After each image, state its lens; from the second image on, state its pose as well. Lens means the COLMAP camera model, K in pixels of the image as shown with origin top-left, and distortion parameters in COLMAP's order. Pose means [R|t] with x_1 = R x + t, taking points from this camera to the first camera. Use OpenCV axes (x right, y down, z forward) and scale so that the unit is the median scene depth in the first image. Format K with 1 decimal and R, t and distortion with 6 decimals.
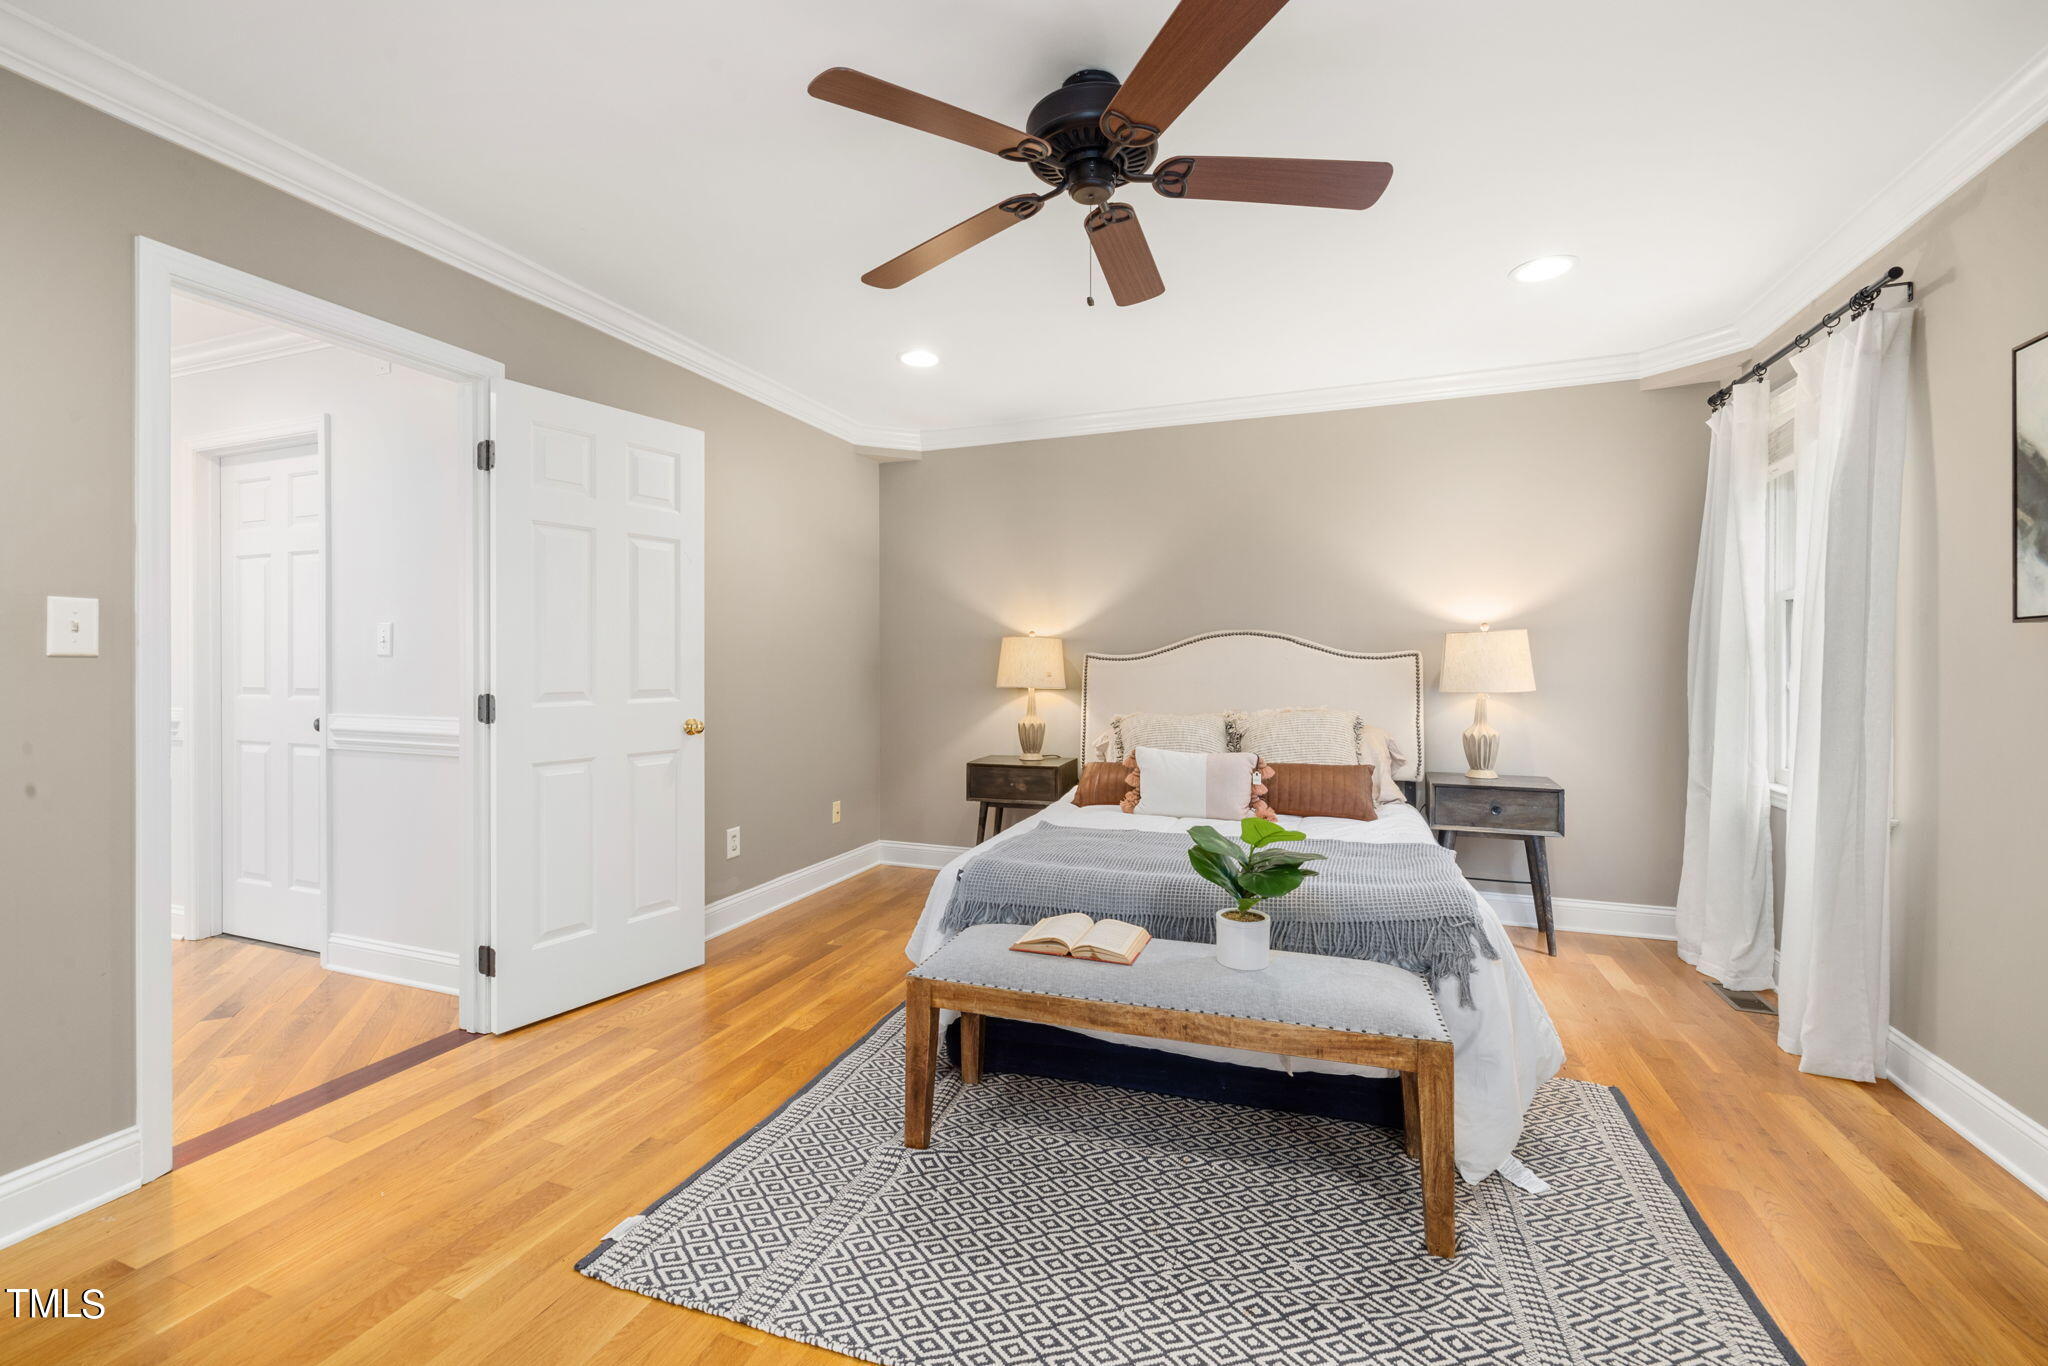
lens RADIAL K [[869.9, 0, 1063.4], [0, 869.9, 656.5], [0, 0, 1]] dist [0.014828, 0.000210]
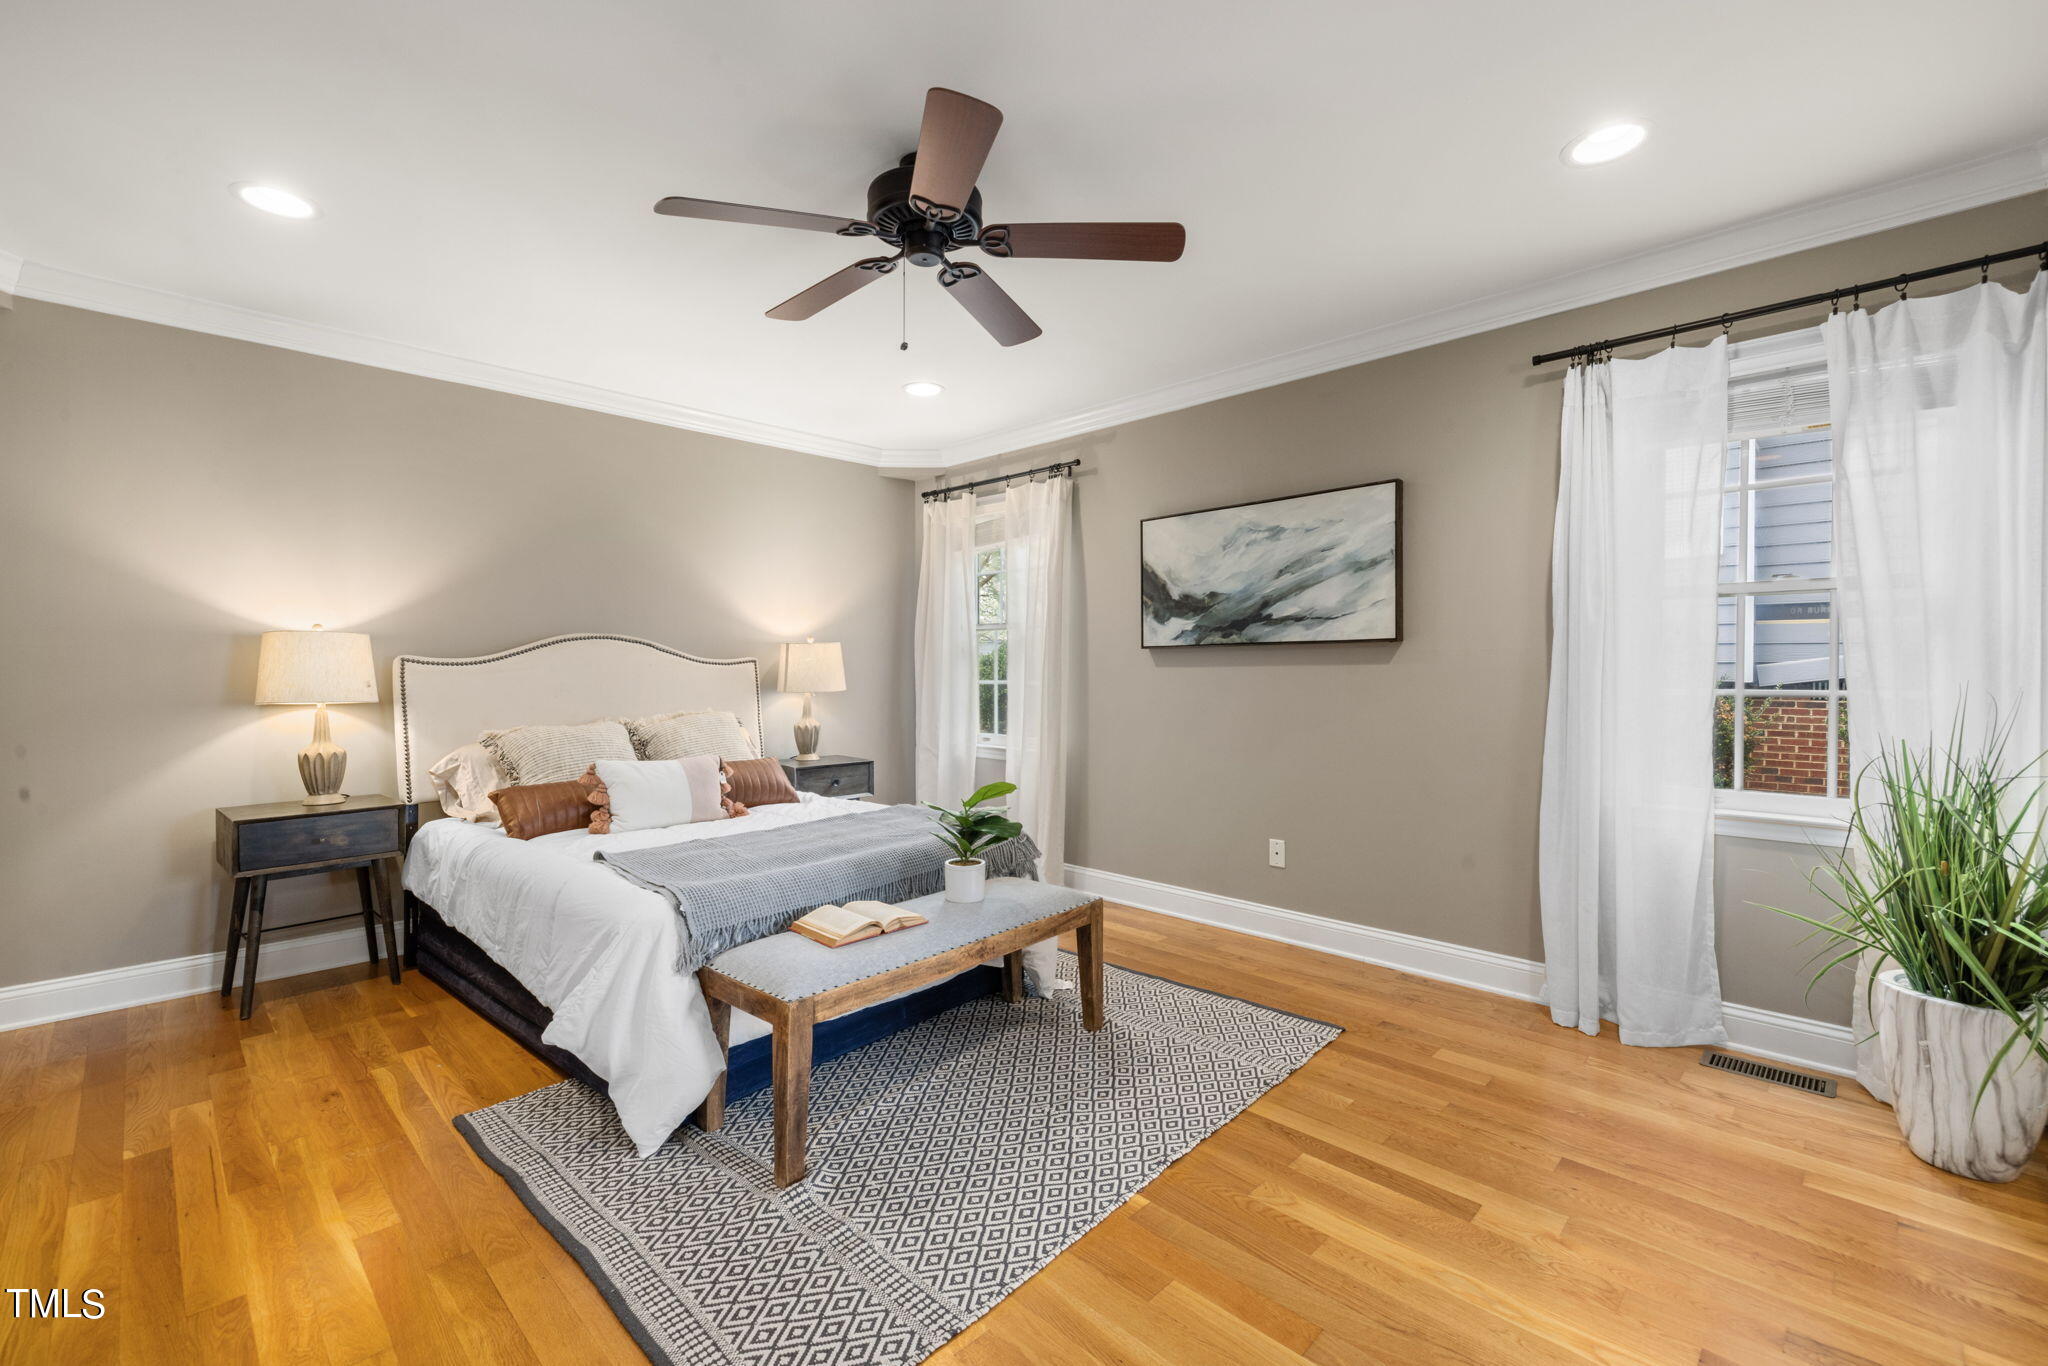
lens RADIAL K [[861.6, 0, 1011.7], [0, 861.6, 659.7], [0, 0, 1]] dist [-0.000173, -0.000494]
pose [[0.415712, 0.010248, 0.909439, -0.591310], [-0.005228, 0.999947, -0.008878, 0.005776], [-0.909481, -0.001064, 0.415744, 0.261942]]
